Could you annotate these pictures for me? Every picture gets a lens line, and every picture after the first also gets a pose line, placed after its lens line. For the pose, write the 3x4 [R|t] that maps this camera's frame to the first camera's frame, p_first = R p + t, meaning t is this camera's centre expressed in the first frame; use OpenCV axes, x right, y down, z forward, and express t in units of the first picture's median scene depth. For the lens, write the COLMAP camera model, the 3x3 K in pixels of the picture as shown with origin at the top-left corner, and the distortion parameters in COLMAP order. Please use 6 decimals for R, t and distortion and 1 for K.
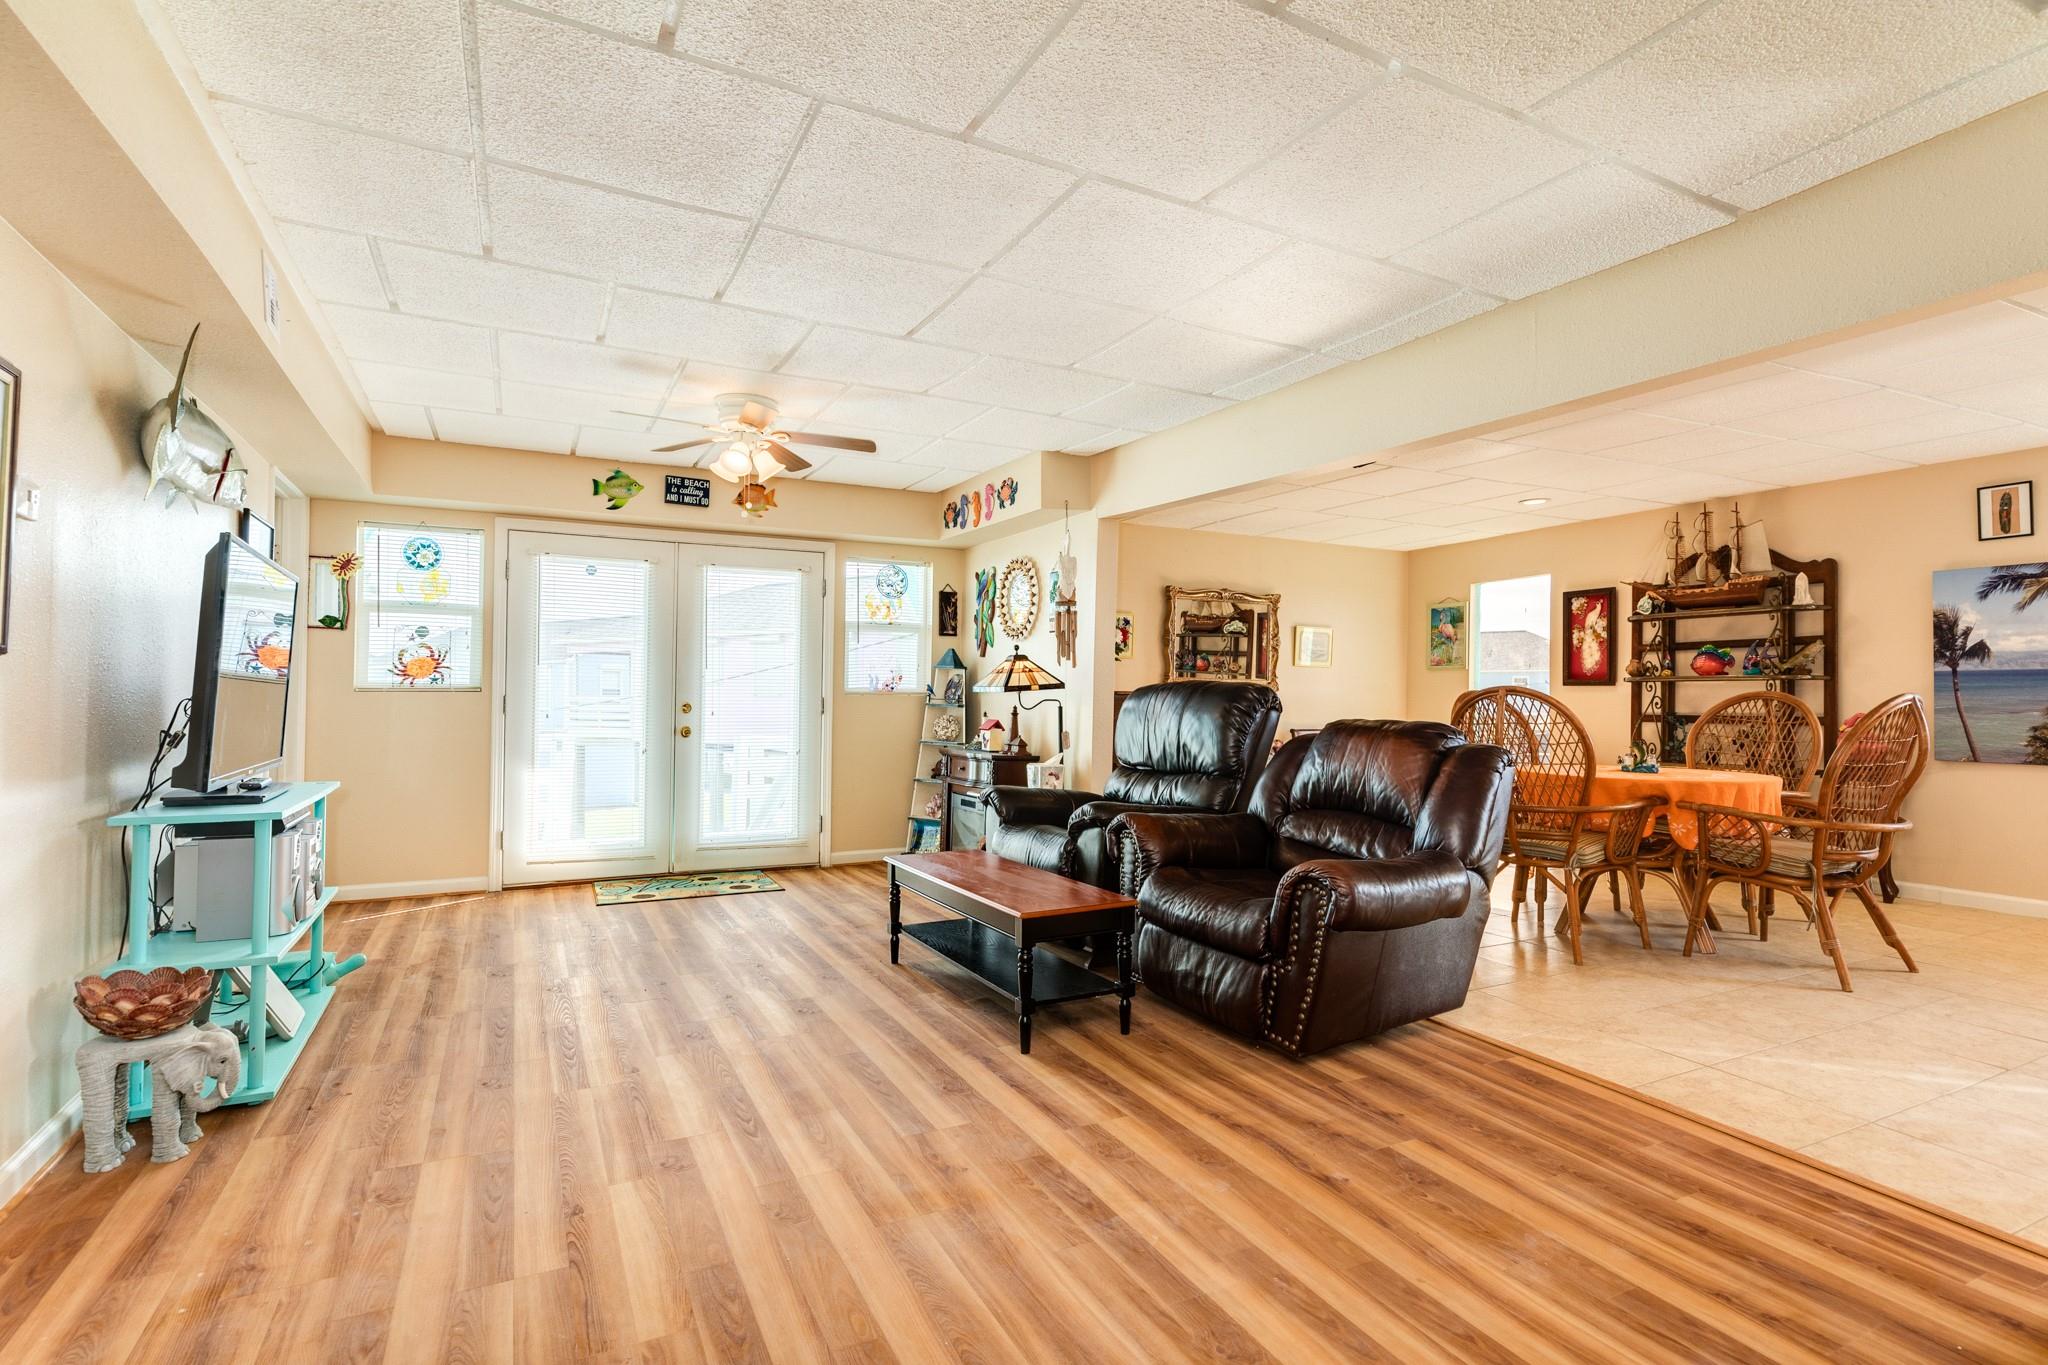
lens RADIAL K [[999.8, 0, 1019.1], [0, 999.8, 682.1], [0, 0, 1]] dist [-0.002990, -0.000021]
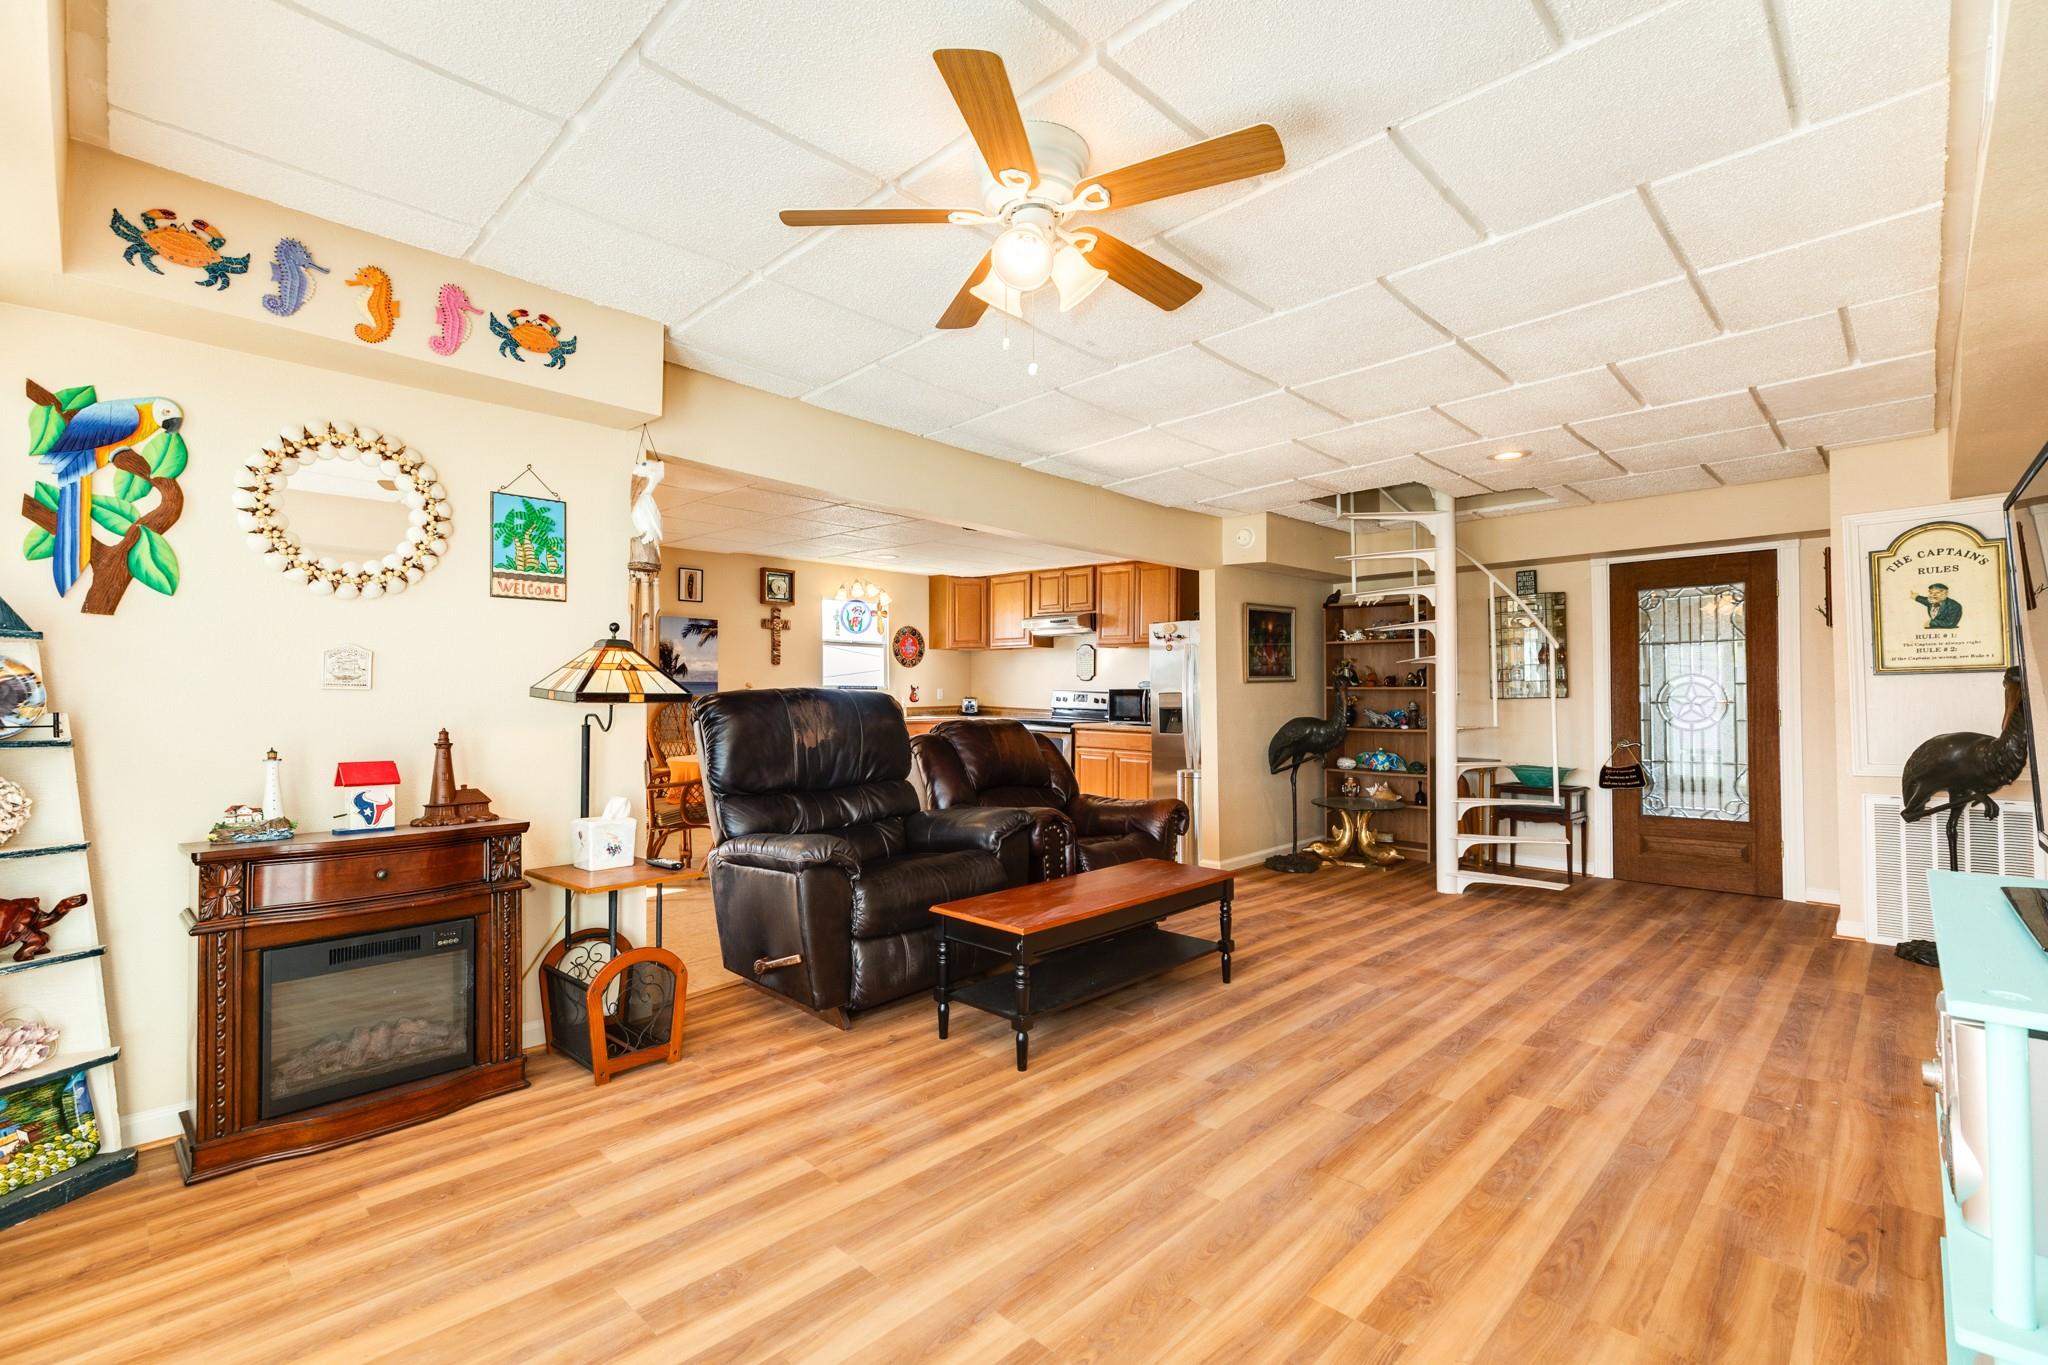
lens RADIAL K [[918.9, 0, 1017.8], [0, 918.9, 689.2], [0, 0, 1]] dist [0.011036, 0.000036]
pose [[-0.322620, 0.001540, 0.946527, -1.140774], [-0.013812, 0.999885, -0.006335, 0.004041], [-0.946428, -0.015117, -0.322562, 1.818554]]
